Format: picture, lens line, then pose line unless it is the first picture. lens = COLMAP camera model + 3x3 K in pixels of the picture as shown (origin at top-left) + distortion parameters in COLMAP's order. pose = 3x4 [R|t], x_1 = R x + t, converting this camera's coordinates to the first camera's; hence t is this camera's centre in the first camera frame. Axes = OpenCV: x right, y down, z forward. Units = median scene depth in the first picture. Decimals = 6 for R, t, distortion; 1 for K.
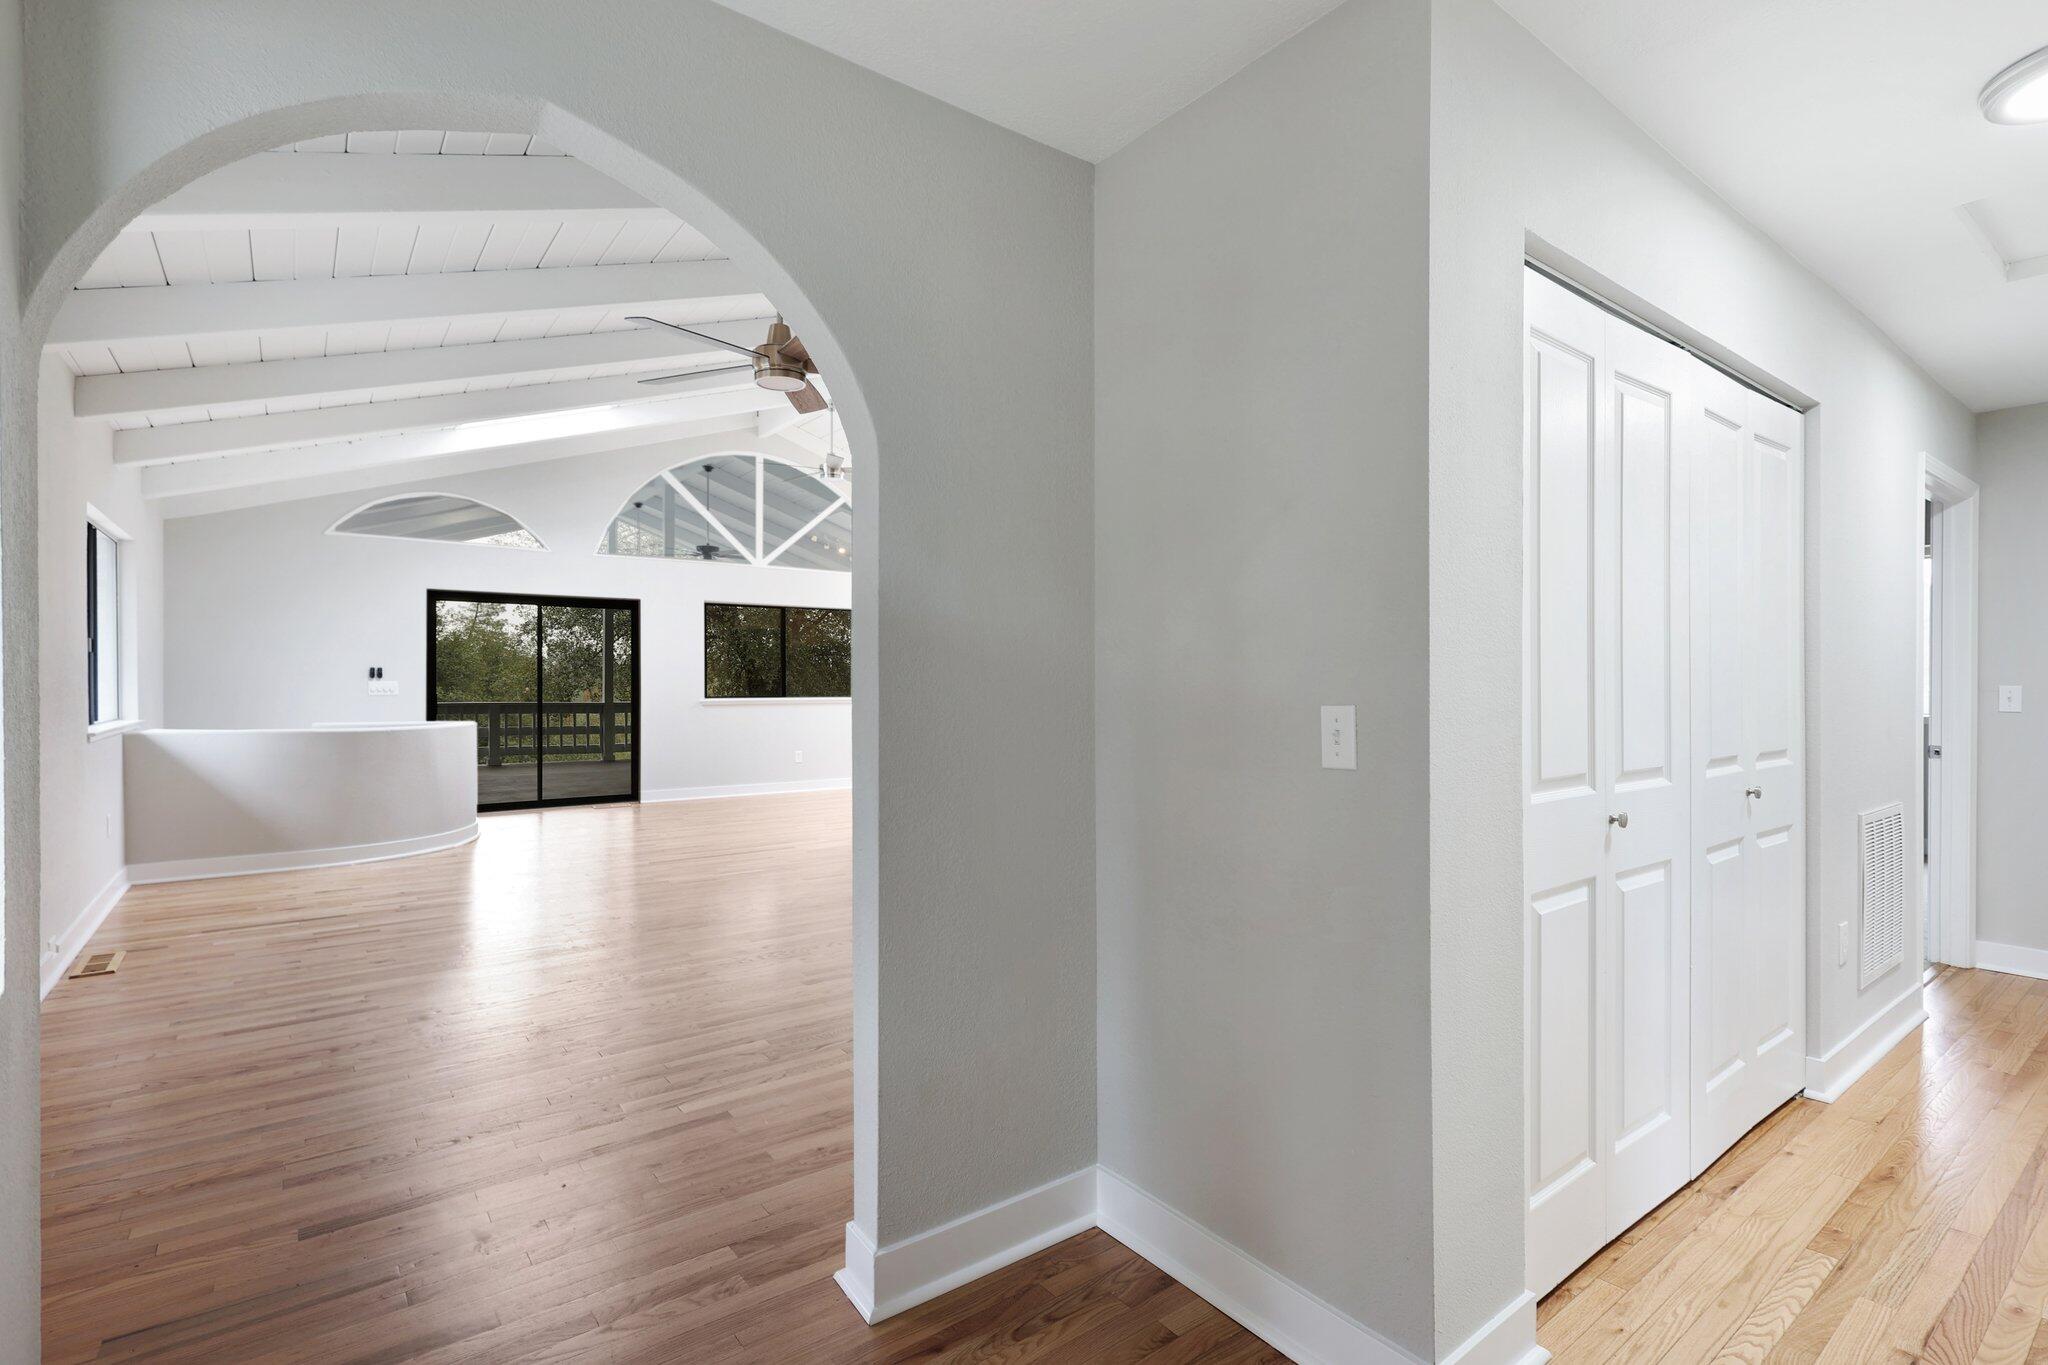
lens RADIAL K [[971.5, 0, 1024.0], [0, 971.5, 682.5], [0, 0, 1]] dist [-0.001831, 0.000422]
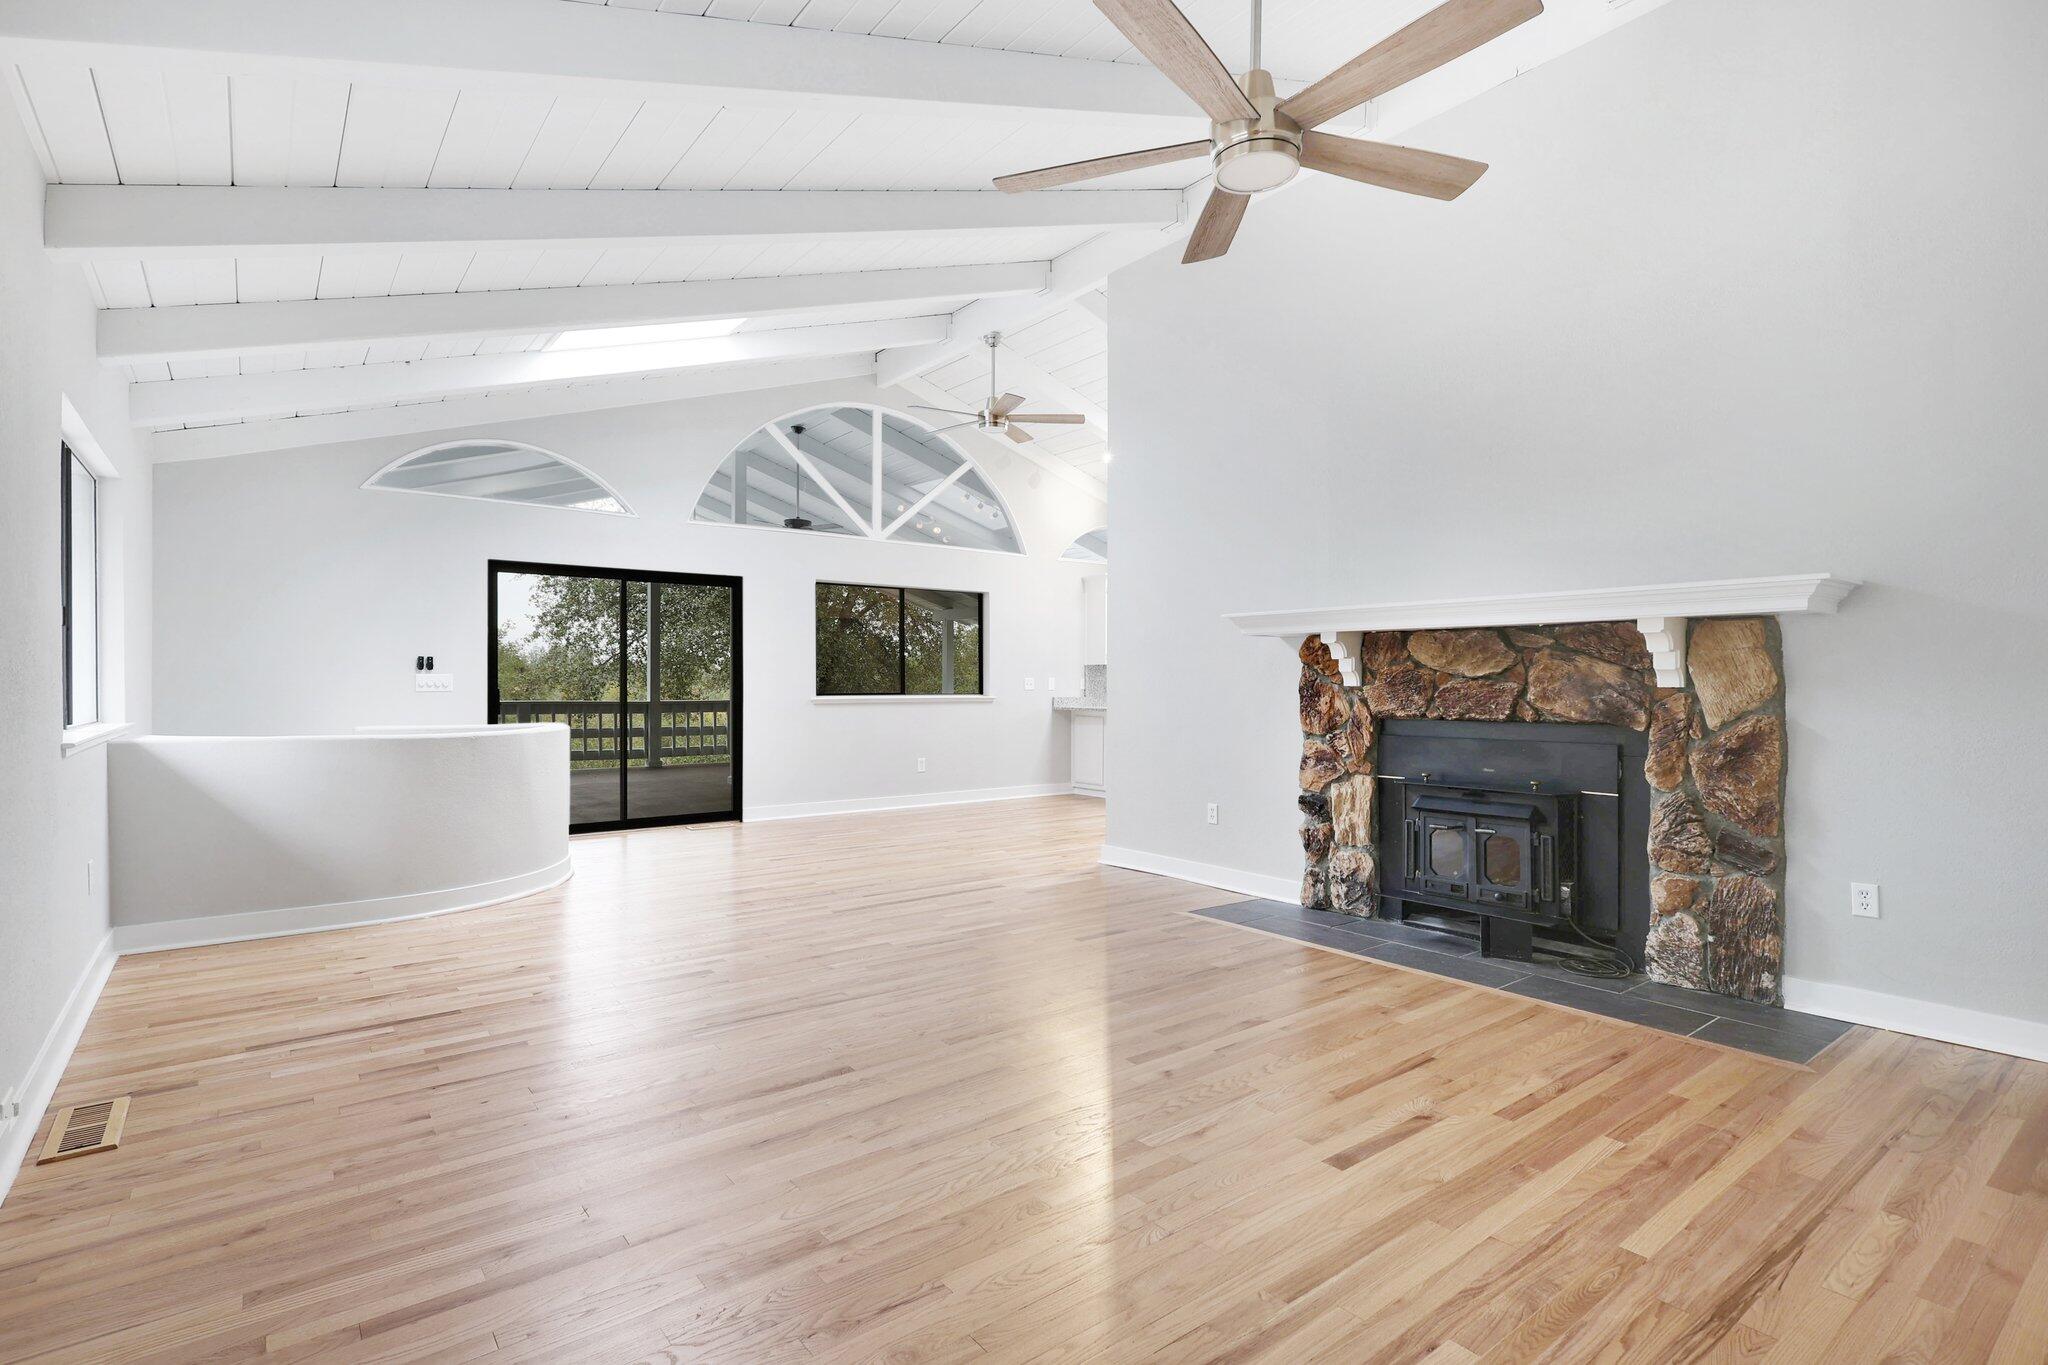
lens RADIAL K [[1003.7, 0, 1093.0], [0, 1003.7, 679.3], [0, 0, 1]] dist [0.002601, -0.000515]
pose [[0.999090, 0.001398, 0.042632, -0.153321], [-0.001290, 0.999996, -0.002564, 0.004840], [-0.042635, 0.002507, 0.999088, 0.149776]]
